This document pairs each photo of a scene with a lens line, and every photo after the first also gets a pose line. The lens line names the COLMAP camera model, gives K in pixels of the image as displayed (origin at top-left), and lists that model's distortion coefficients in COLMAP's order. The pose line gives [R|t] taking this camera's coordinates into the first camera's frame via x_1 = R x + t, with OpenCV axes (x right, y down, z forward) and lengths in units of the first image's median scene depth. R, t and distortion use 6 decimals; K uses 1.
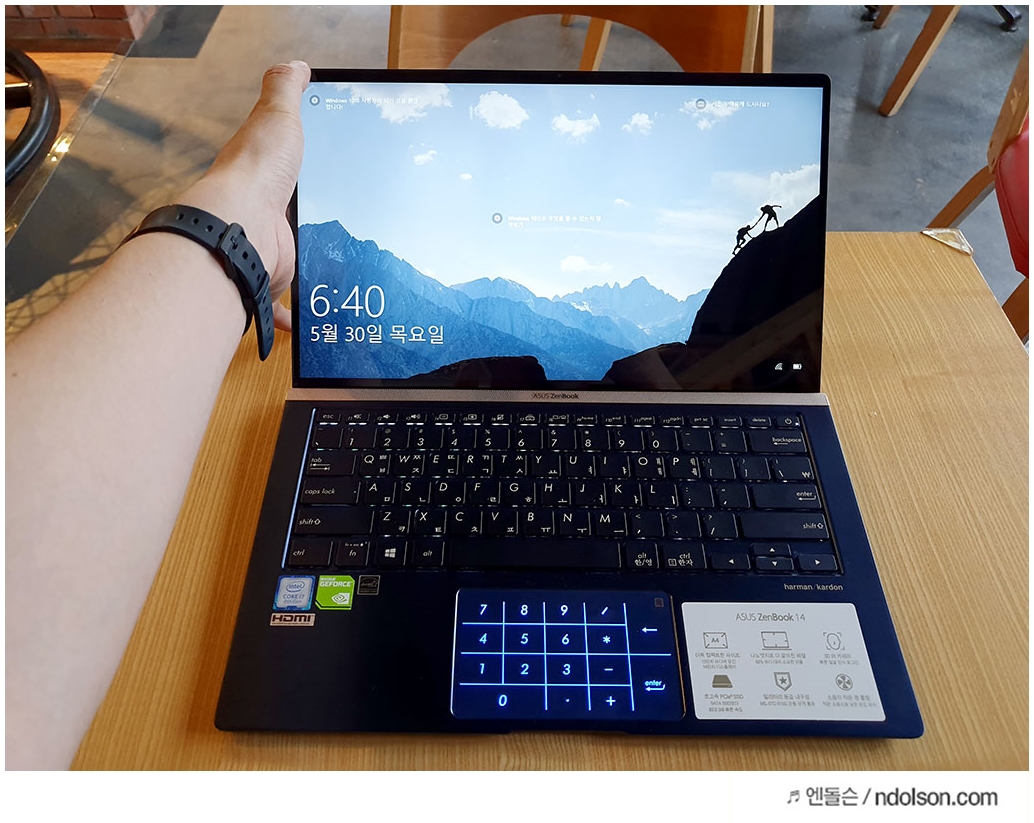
lens RADIAL K [[762.5, 0, 521.6], [0, 762.5, 399.5], [0, 0, 1]] dist [-0.010333, 0.005092]
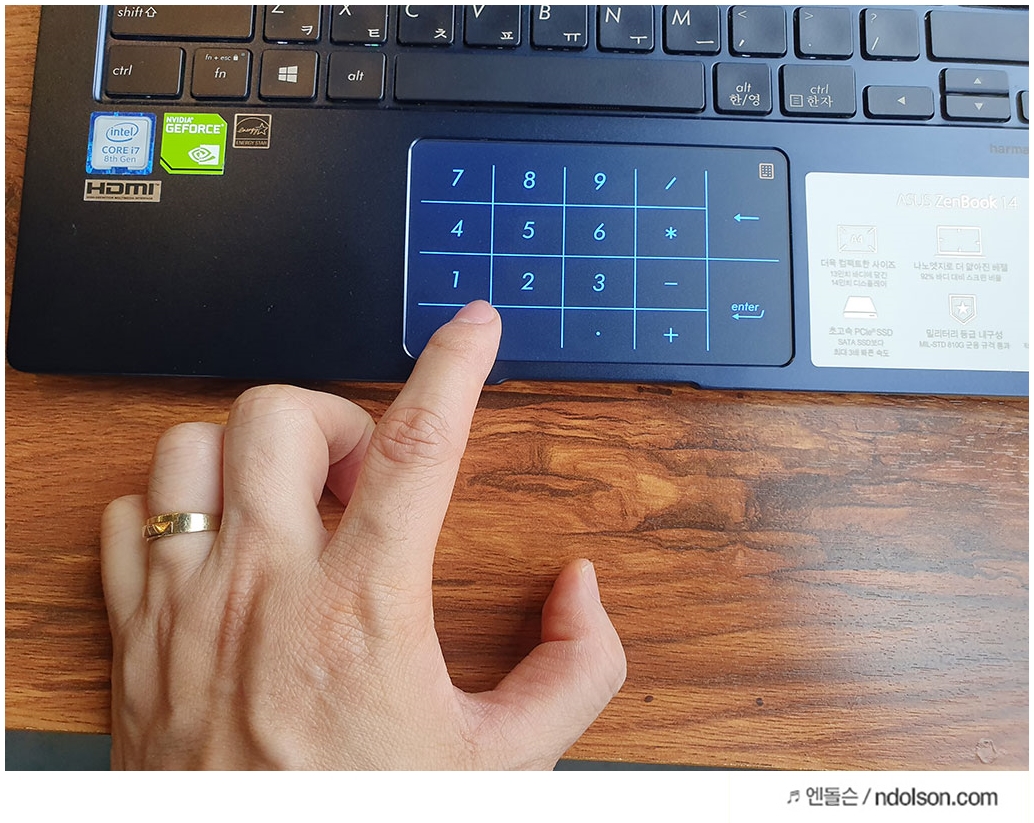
lens RADIAL K [[762.5, 0, 544.1], [0, 762.5, 406.2], [0, 0, 1]] dist [-0.010333, 0.005092]
pose [[0.999852, 0.016244, 0.005626, 0.014125], [-0.016848, 0.860996, 0.508333, 0.132593], [0.003414, -0.508353, 0.861142, 0.426476]]
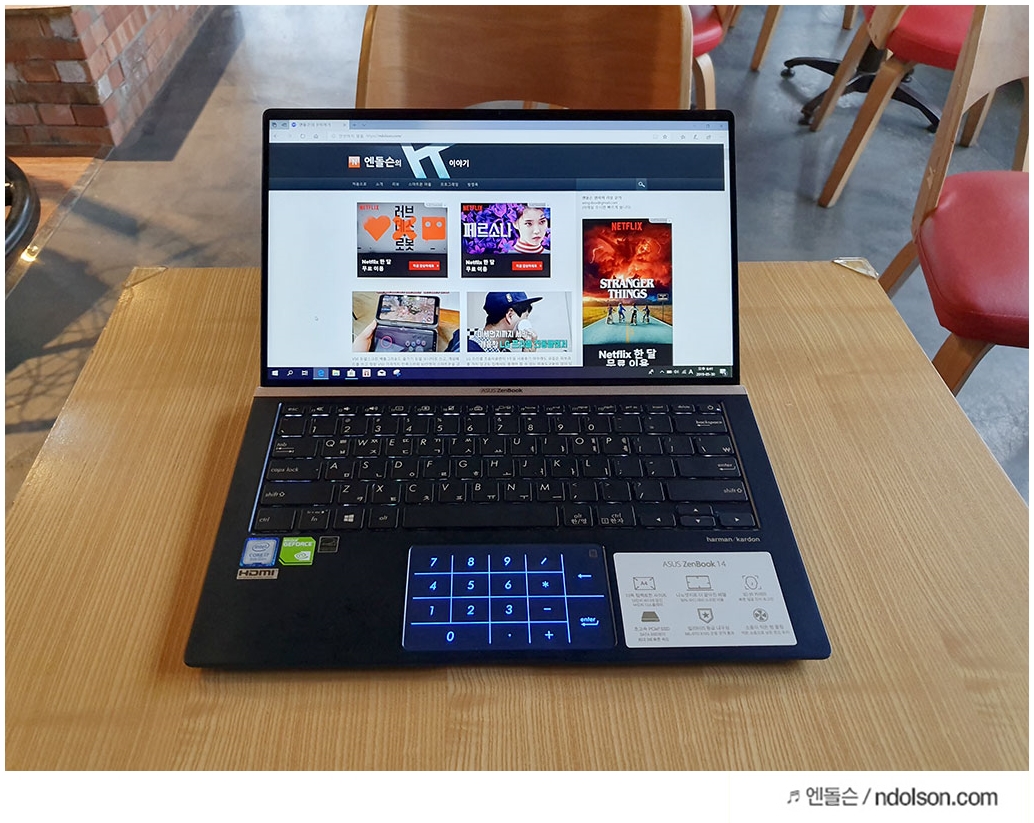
lens RADIAL K [[762.5, 0, 509.9], [0, 762.5, 429.4], [0, 0, 1]] dist [-0.010333, 0.005092]
pose [[0.999597, -0.014196, 0.024601, 0.035472], [0.016574, 0.994918, -0.099315, 0.196825], [-0.023066, 0.099683, 0.994752, -0.110975]]
